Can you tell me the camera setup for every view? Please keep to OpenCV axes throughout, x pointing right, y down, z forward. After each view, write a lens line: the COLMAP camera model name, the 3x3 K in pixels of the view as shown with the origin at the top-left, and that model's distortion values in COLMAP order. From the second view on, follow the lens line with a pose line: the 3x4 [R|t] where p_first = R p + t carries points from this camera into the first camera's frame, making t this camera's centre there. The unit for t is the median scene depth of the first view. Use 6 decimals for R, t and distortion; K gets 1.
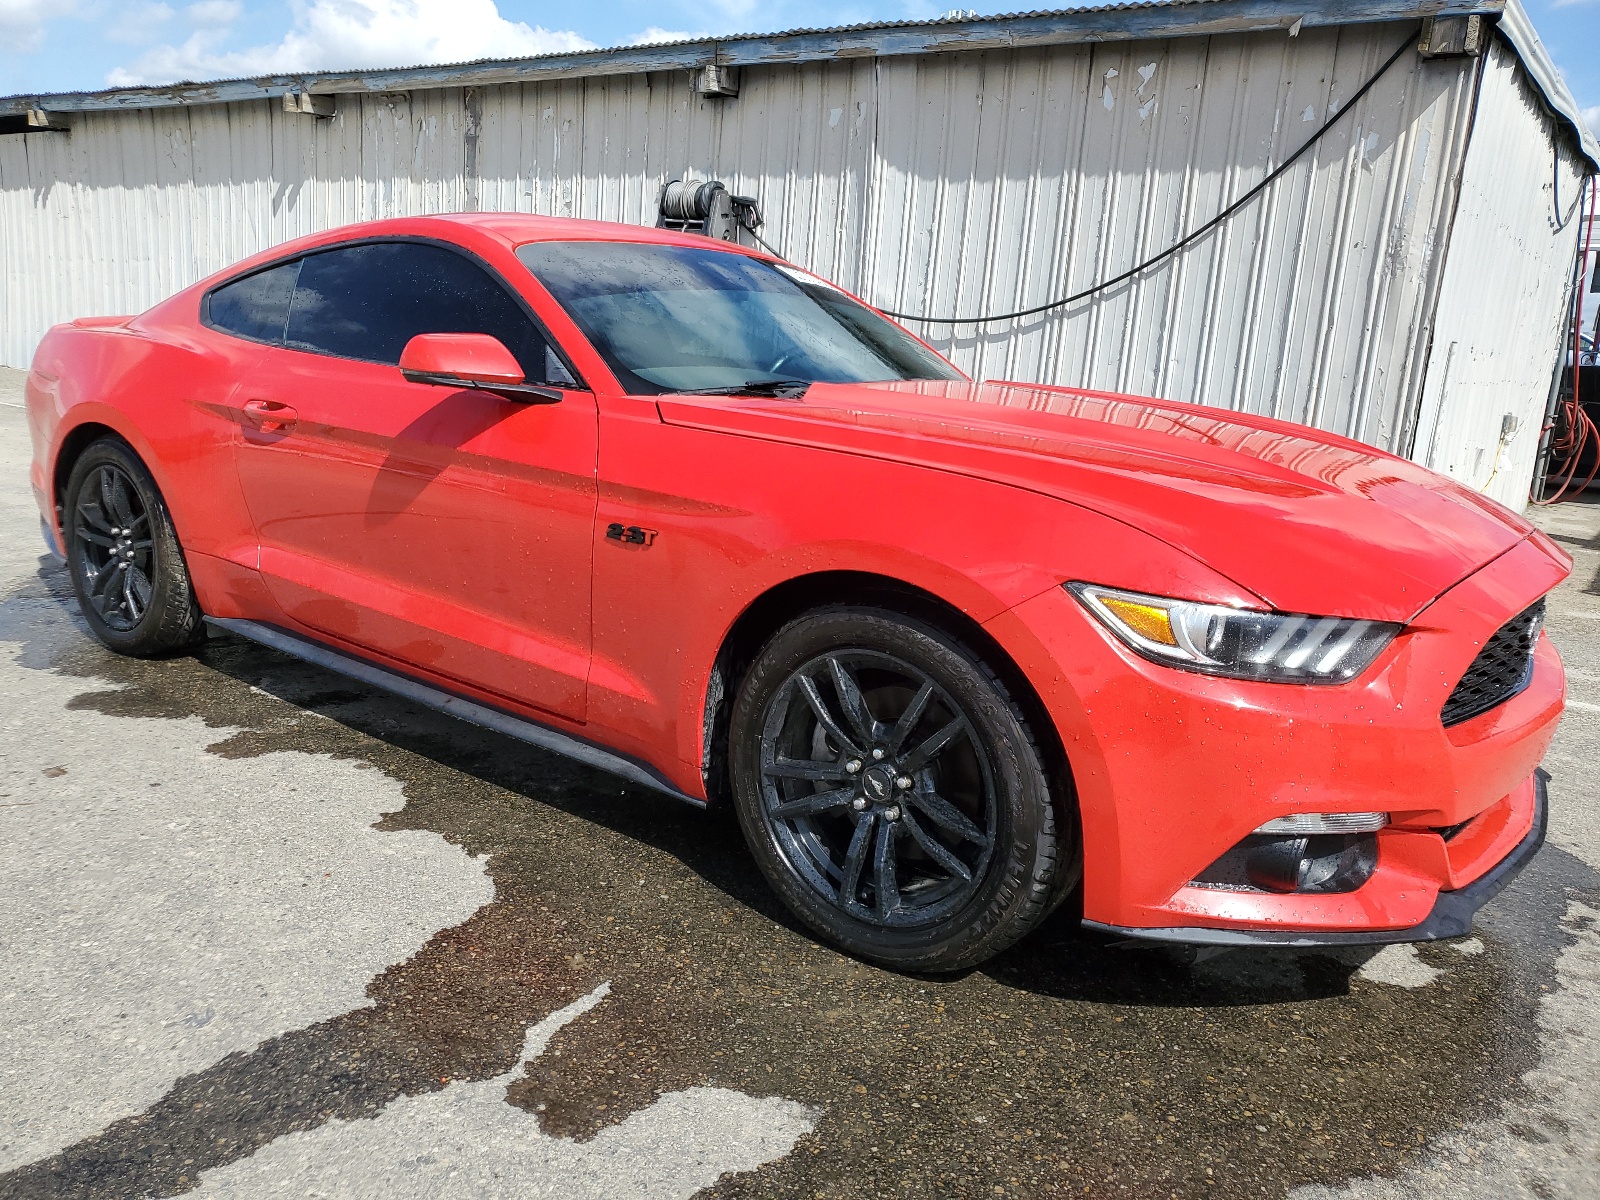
lens RADIAL K [[1232.1, 0, 802.9], [0, 1232.1, 601.9], [0, 0, 1]] dist [-0.017233, 0.017826]
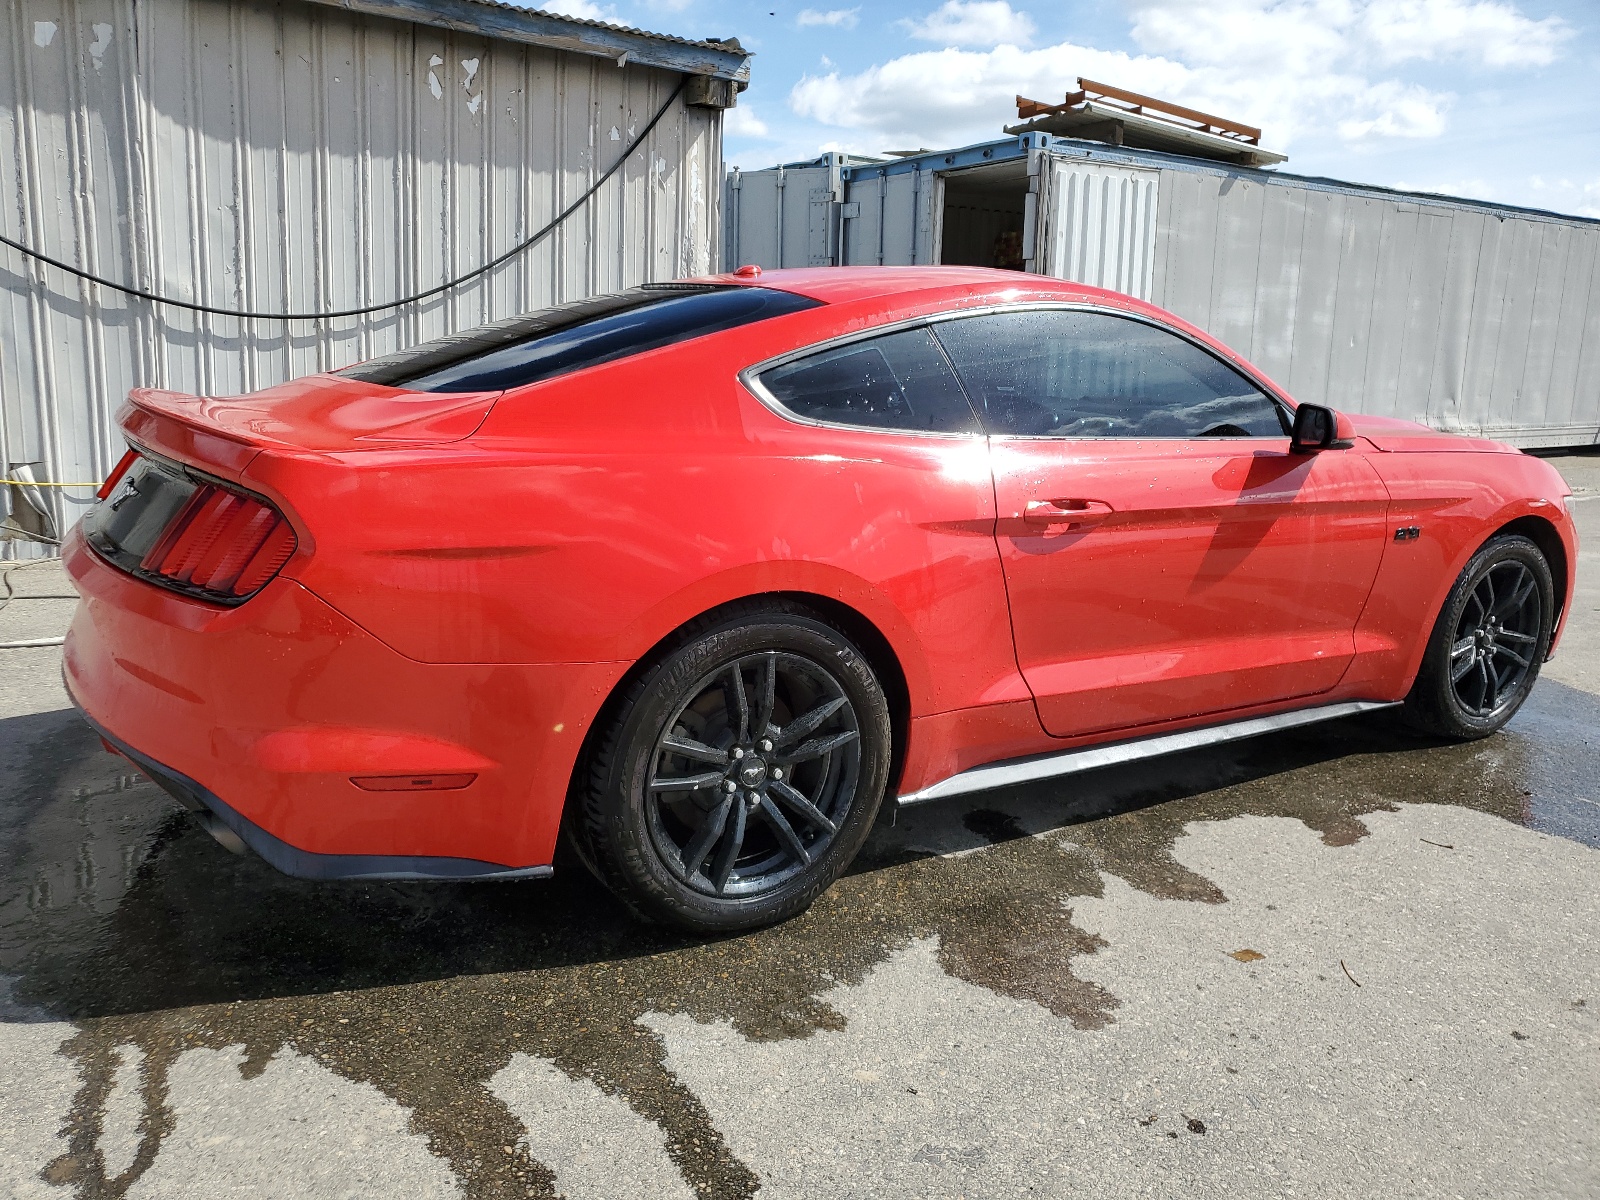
lens RADIAL K [[1232.1, 0, 802.2], [0, 1232.1, 603.6], [0, 0, 1]] dist [-0.017233, 0.017826]
pose [[0.352674, -0.238396, 0.904869, -0.634538], [0.189490, 0.965163, 0.180427, -0.137217], [-0.916359, 0.107832, 0.385562, 0.411294]]
